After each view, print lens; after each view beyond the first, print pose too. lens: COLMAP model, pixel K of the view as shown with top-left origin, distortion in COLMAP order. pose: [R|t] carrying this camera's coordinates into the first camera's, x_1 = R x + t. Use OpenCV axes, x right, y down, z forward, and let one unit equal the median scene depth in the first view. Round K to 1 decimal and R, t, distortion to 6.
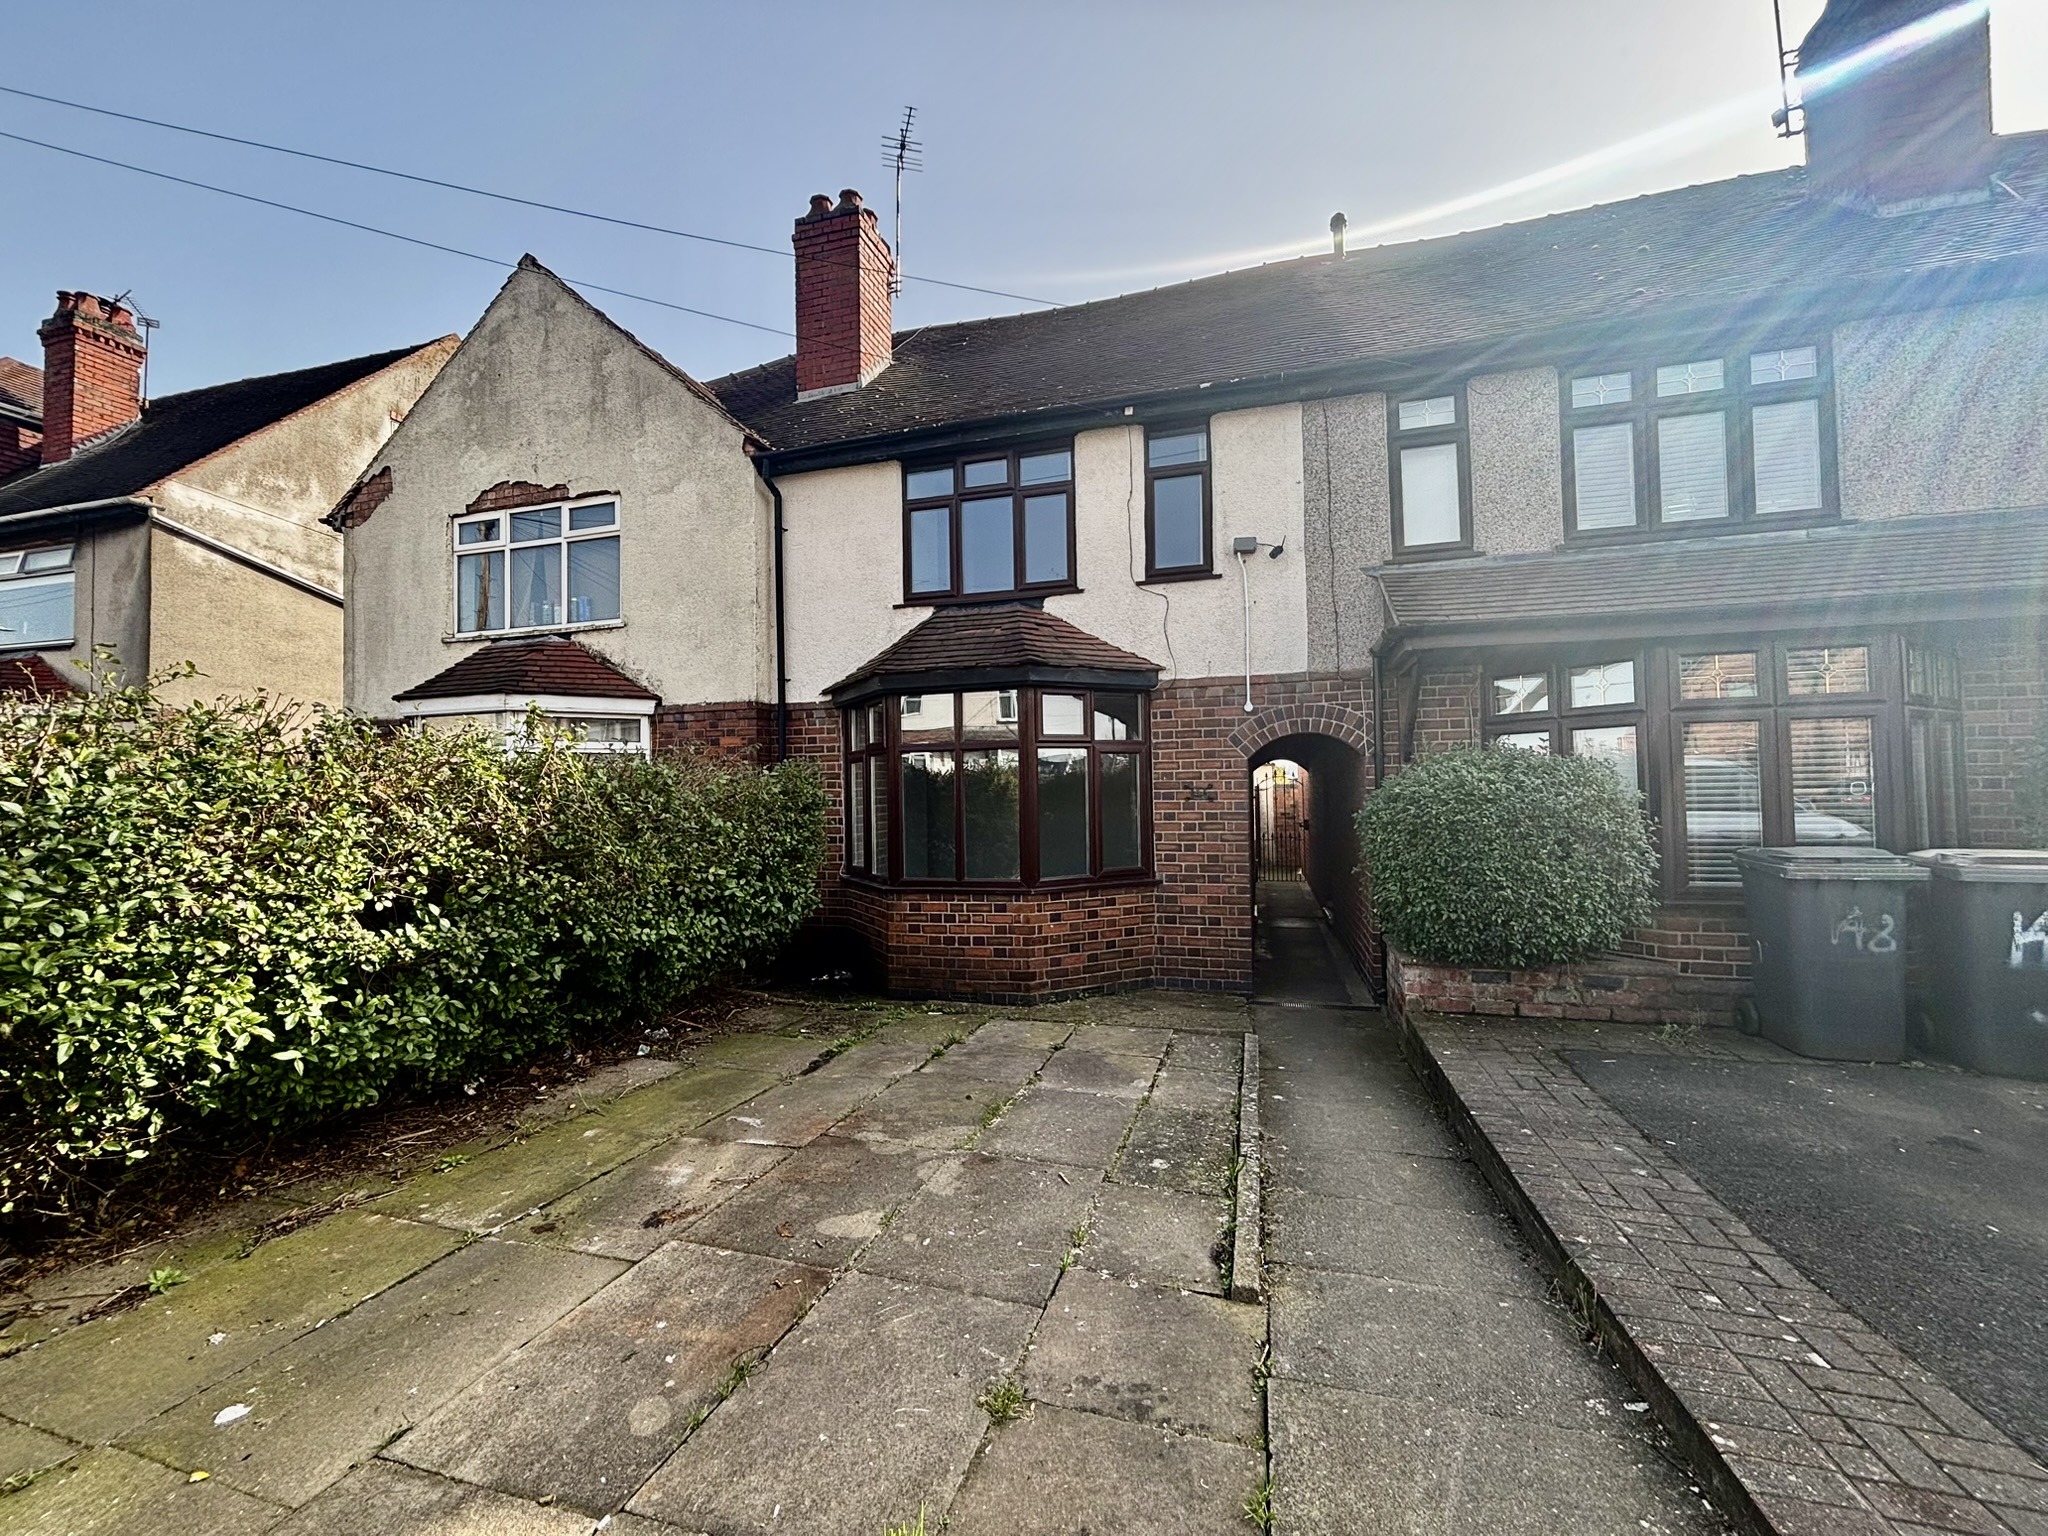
lens RADIAL K [[827.7, 0, 1024.0], [0, 827.7, 768.0], [0, 0, 1]] dist [-0.004625, -0.000044]
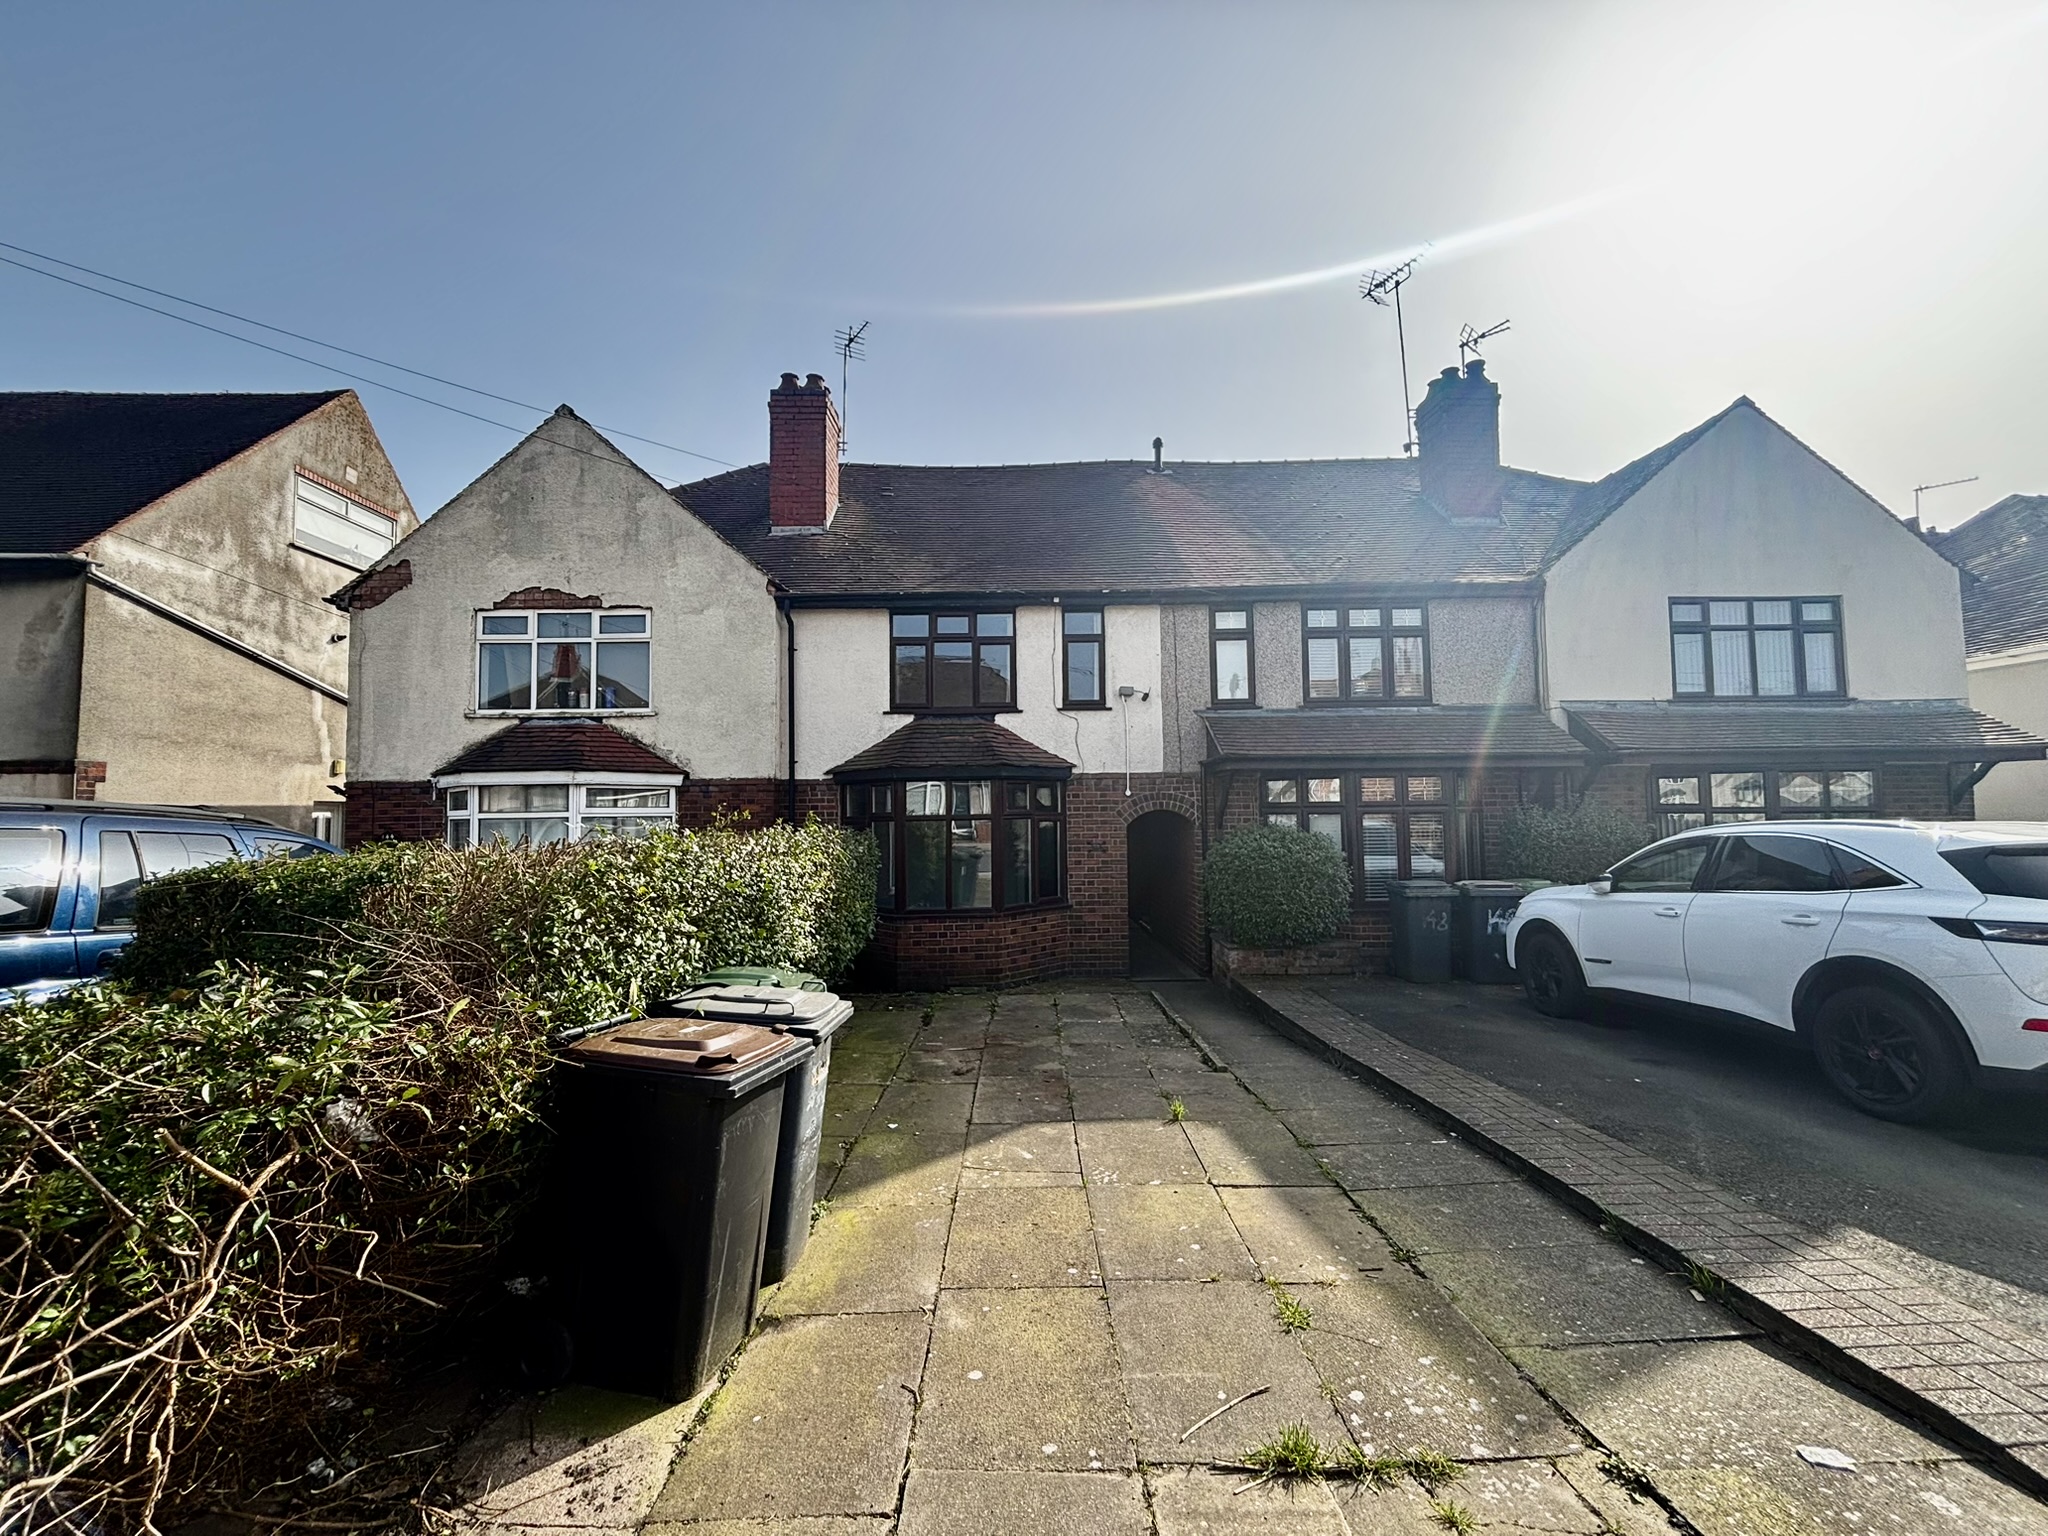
lens RADIAL K [[818.5, 0, 1024.0], [0, 818.5, 768.0], [0, 0, 1]] dist [0.004845, -0.000291]
pose [[0.957675, 0.020855, 0.287096, -0.315258], [-0.011773, 0.999375, -0.033323, -0.057757], [-0.287612, 0.028532, 0.957322, -0.375276]]
